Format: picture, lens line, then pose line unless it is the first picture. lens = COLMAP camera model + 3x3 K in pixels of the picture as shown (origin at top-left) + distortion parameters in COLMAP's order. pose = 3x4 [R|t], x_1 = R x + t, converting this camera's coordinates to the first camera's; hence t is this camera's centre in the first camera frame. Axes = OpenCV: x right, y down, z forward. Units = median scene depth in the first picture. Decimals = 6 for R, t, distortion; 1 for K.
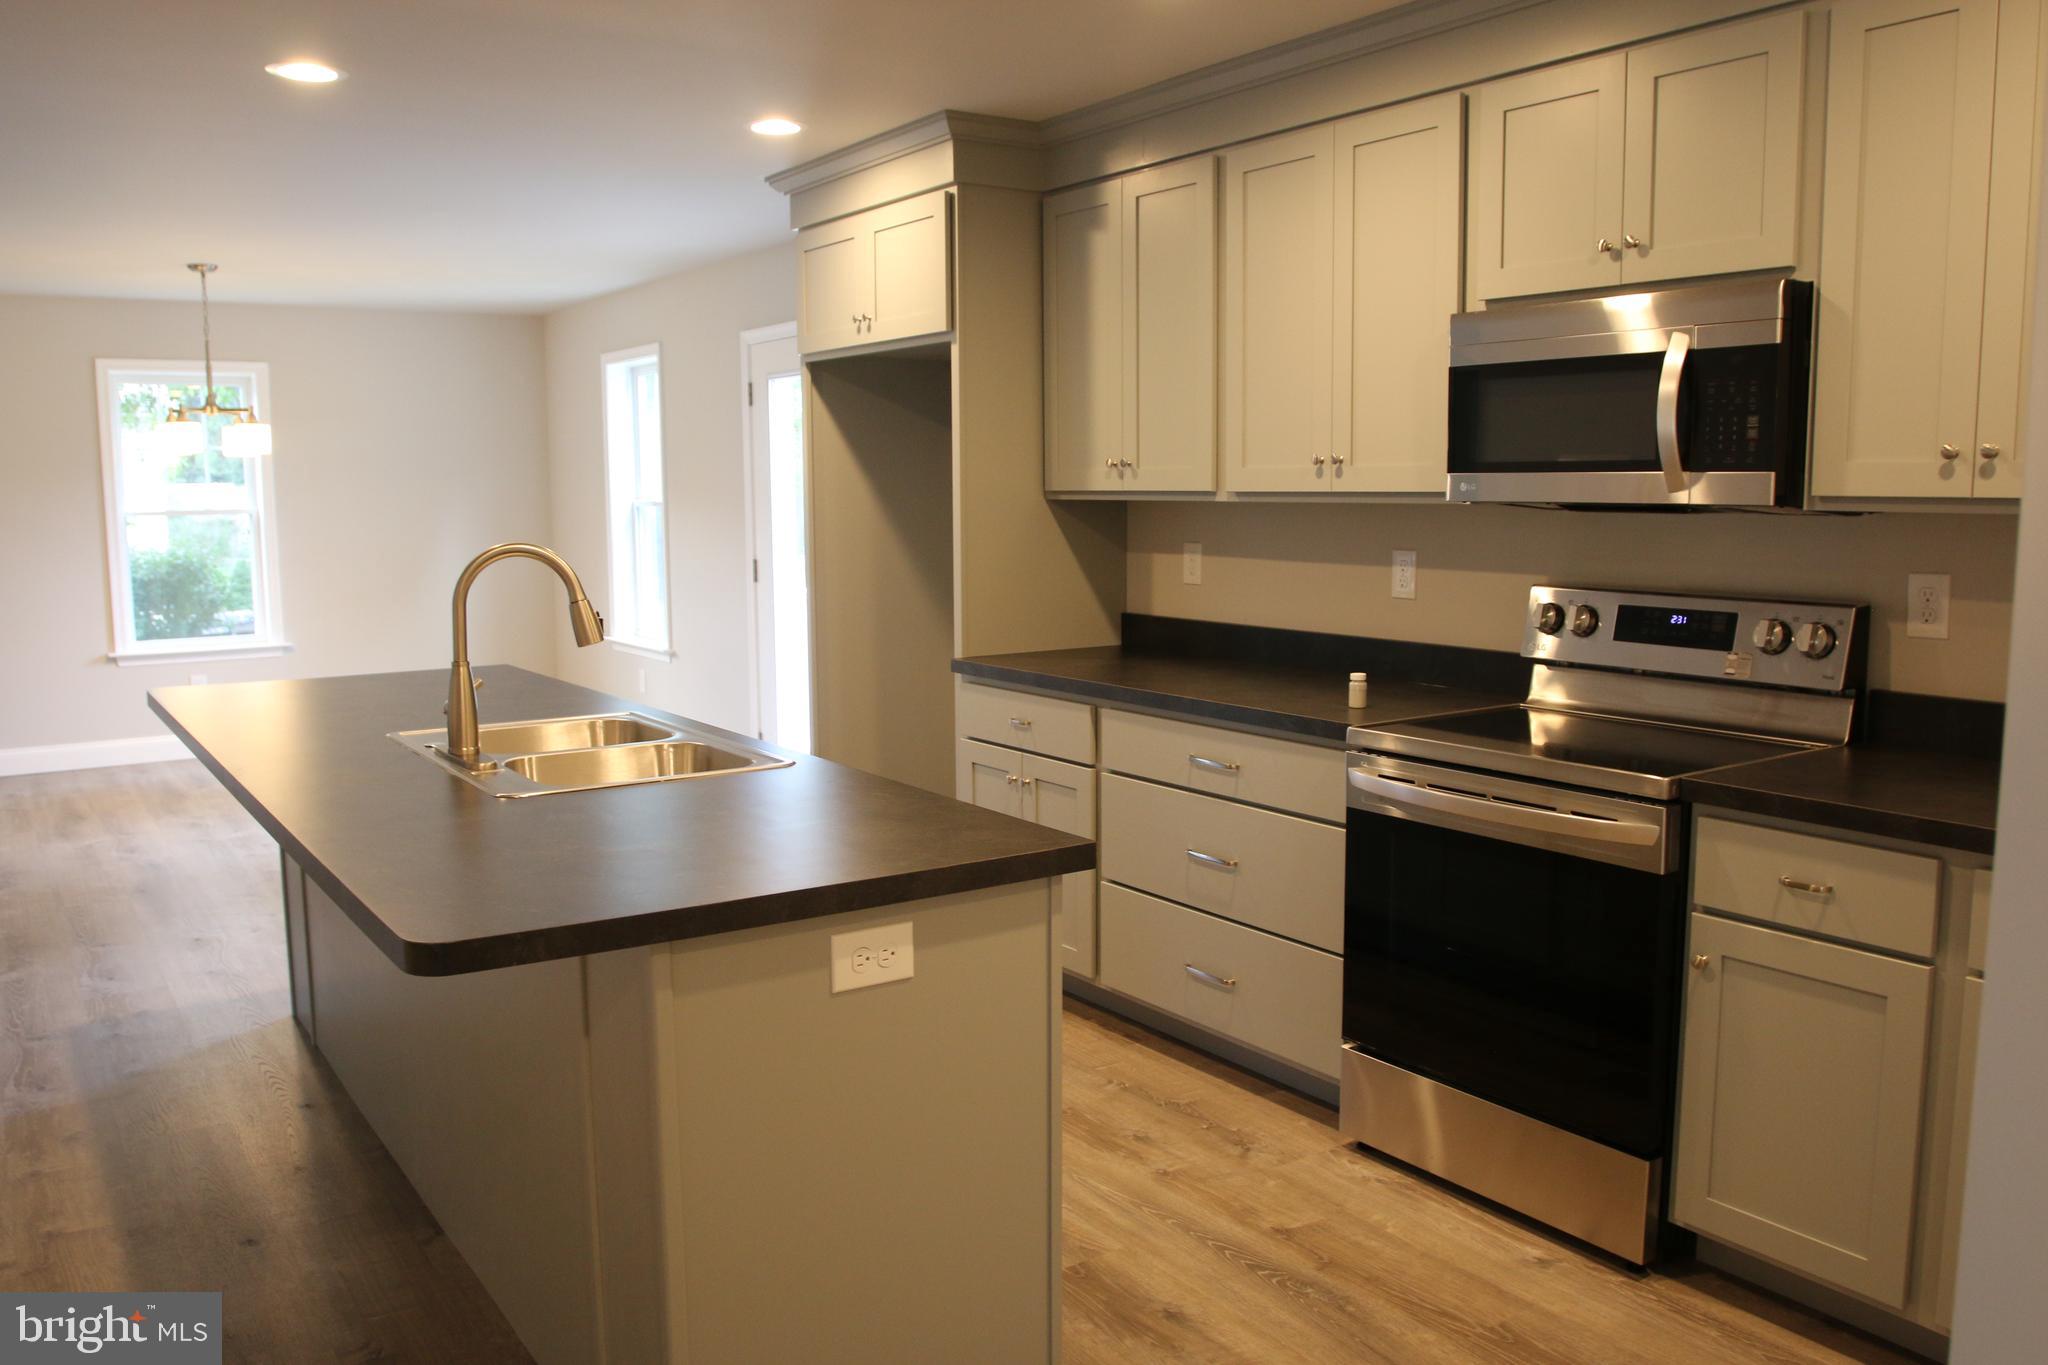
lens RADIAL K [[1589.0, 0, 1024.0], [0, 1589.0, 682.5], [0, 0, 1]] dist [-0.087567, 0.056492]
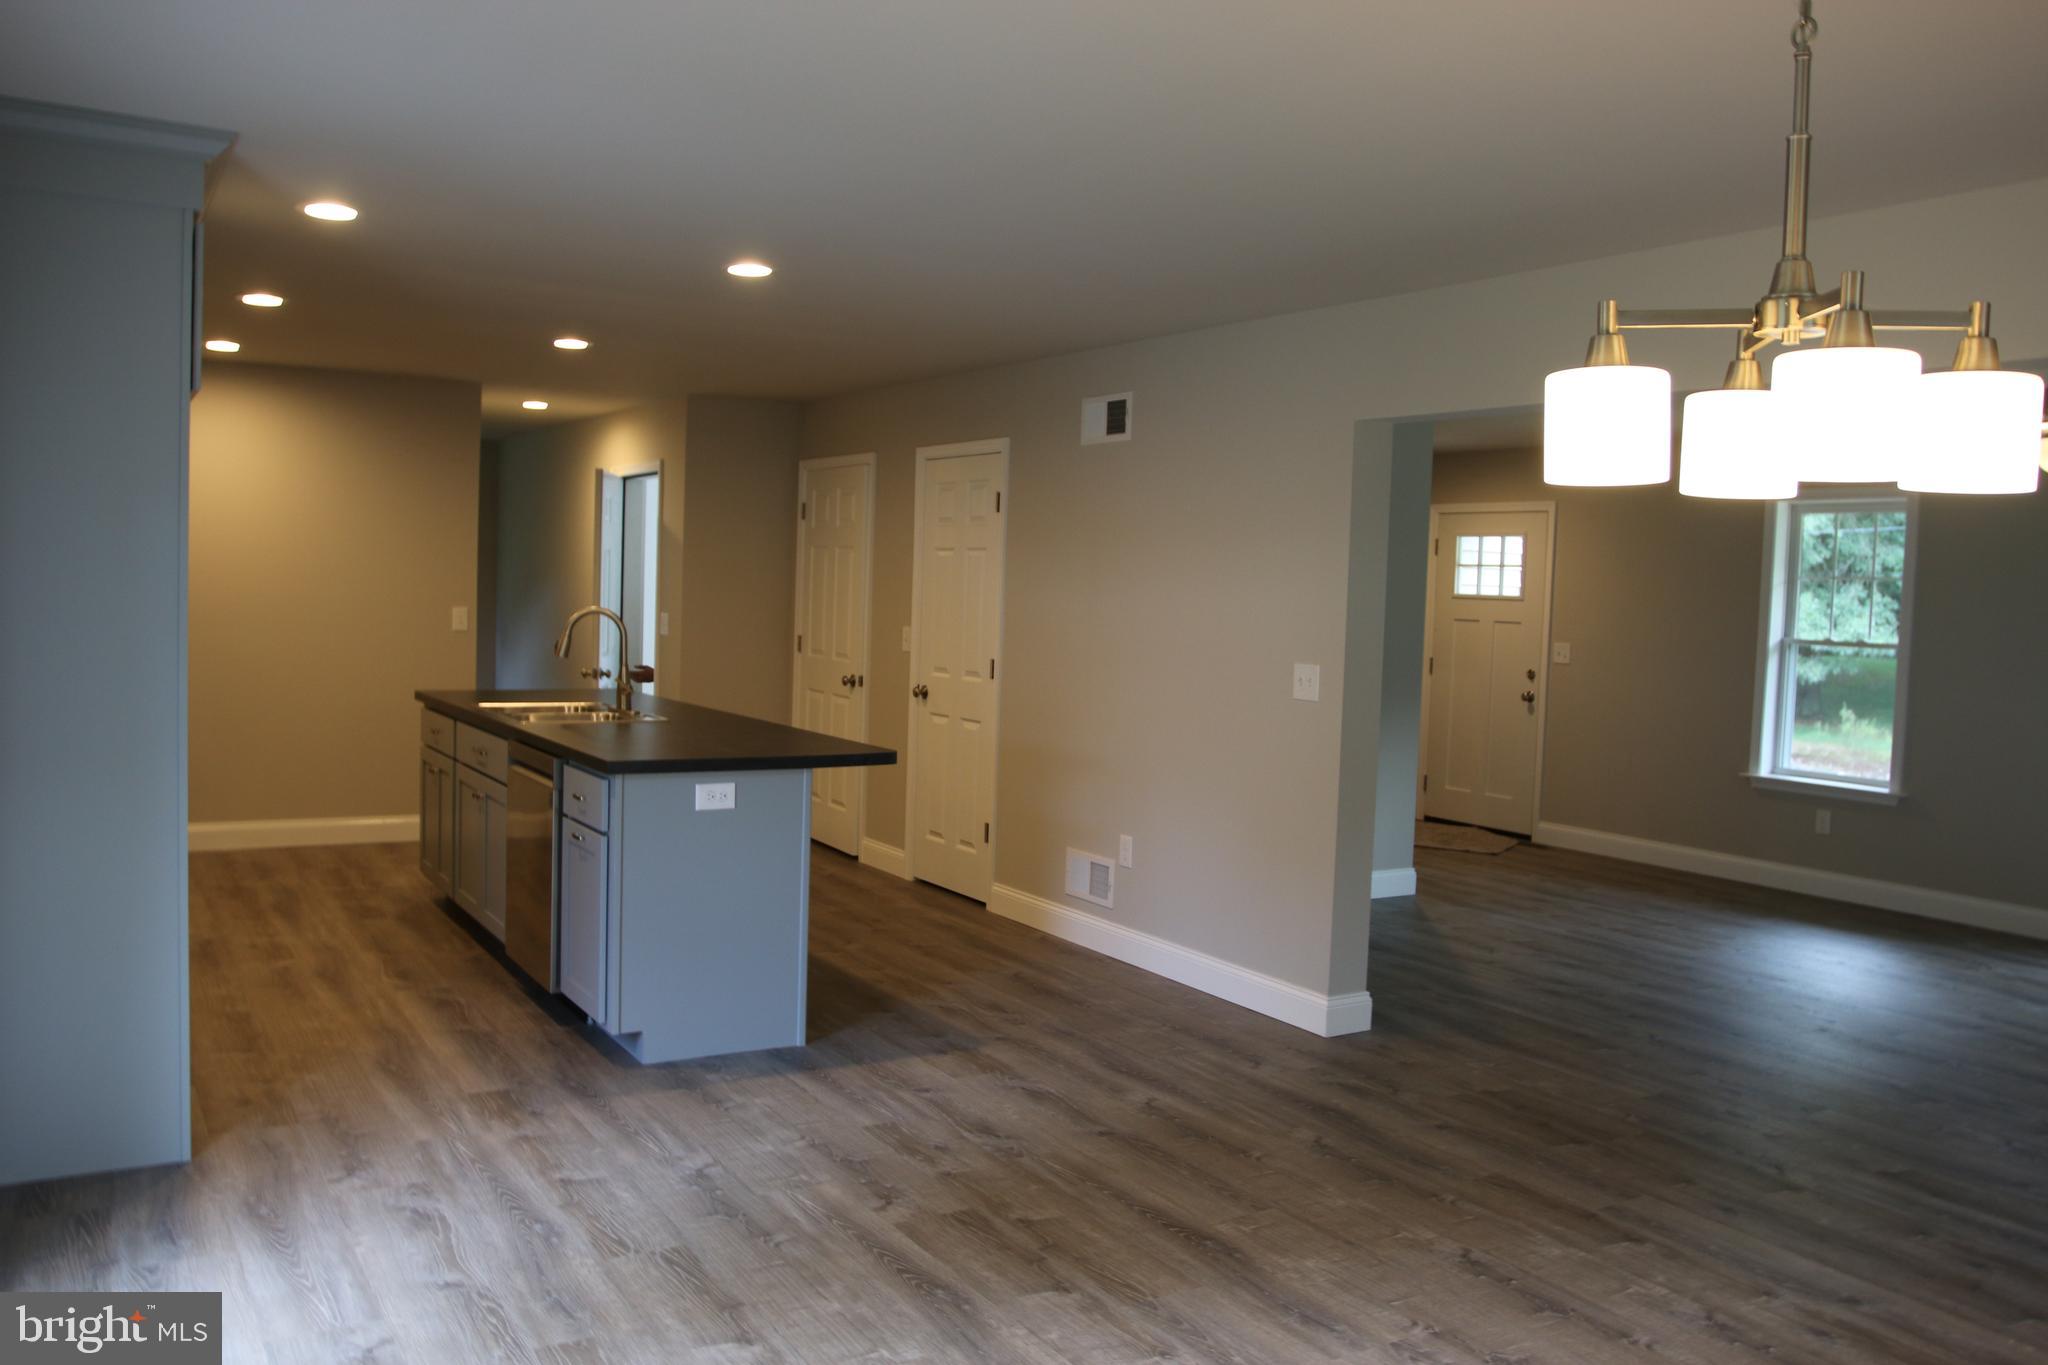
lens RADIAL K [[1589.0, 0, 1024.0], [0, 1589.0, 682.5], [0, 0, 1]] dist [-0.087567, 0.056492]
pose [[-0.998540, -0.030618, 0.044503, -0.767792], [-0.021984, 0.982876, 0.182951, -0.300413], [-0.049343, 0.181706, -0.982114, 2.375172]]
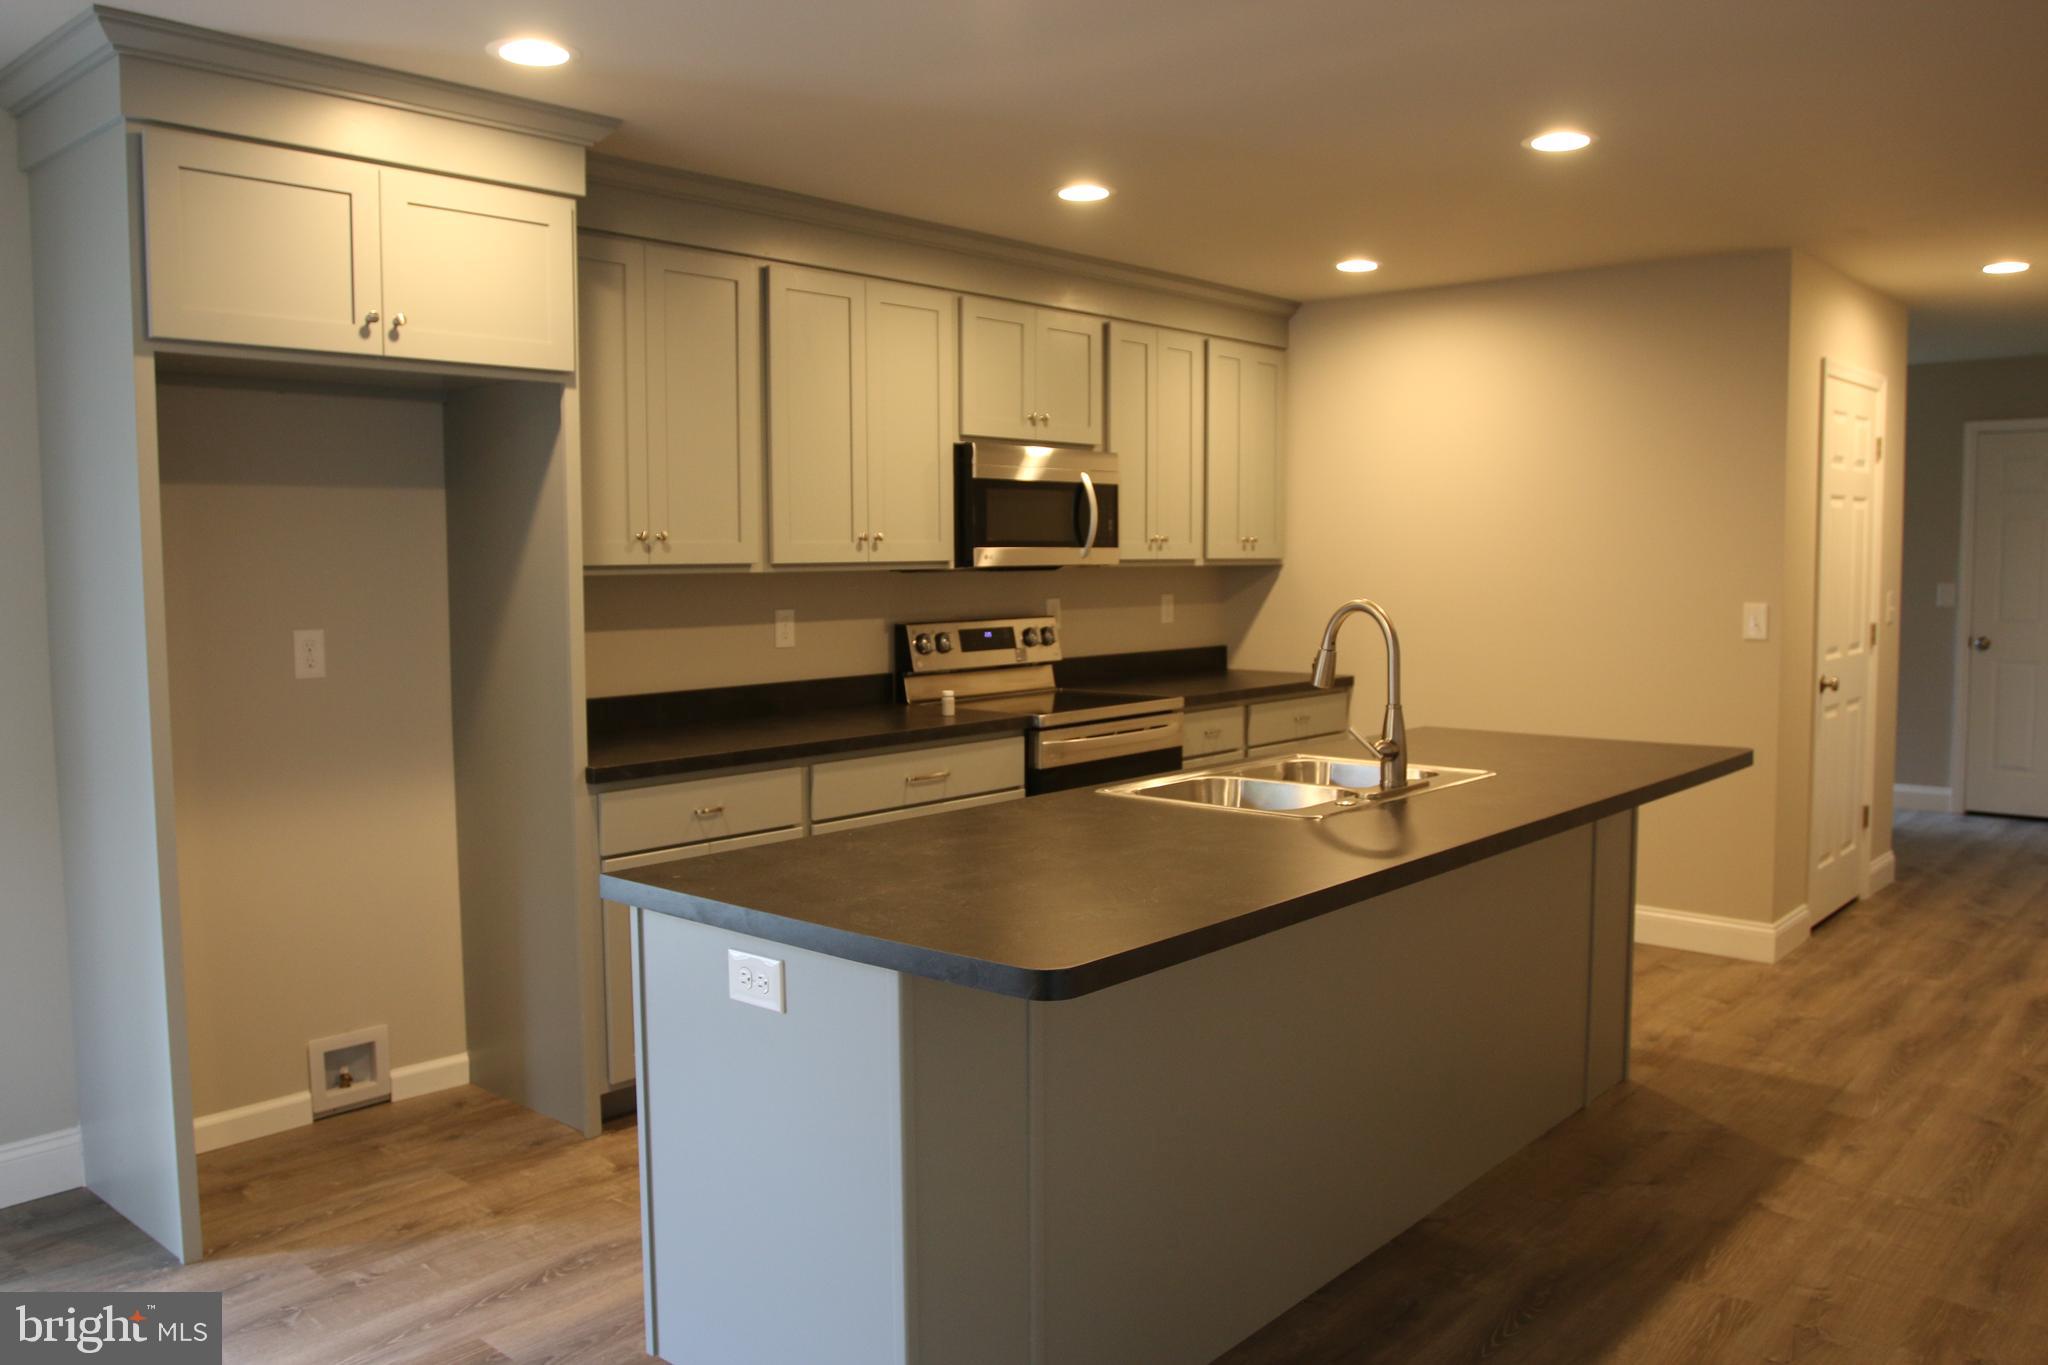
lens RADIAL K [[1589.0, 0, 1024.0], [0, 1589.0, 682.5], [0, 0, 1]] dist [-0.087567, 0.056492]
pose [[-0.243579, -0.071932, 0.967210, -1.090515], [0.127216, 0.986260, 0.105387, -0.143285], [-0.961502, 0.148715, -0.231081, 1.187105]]
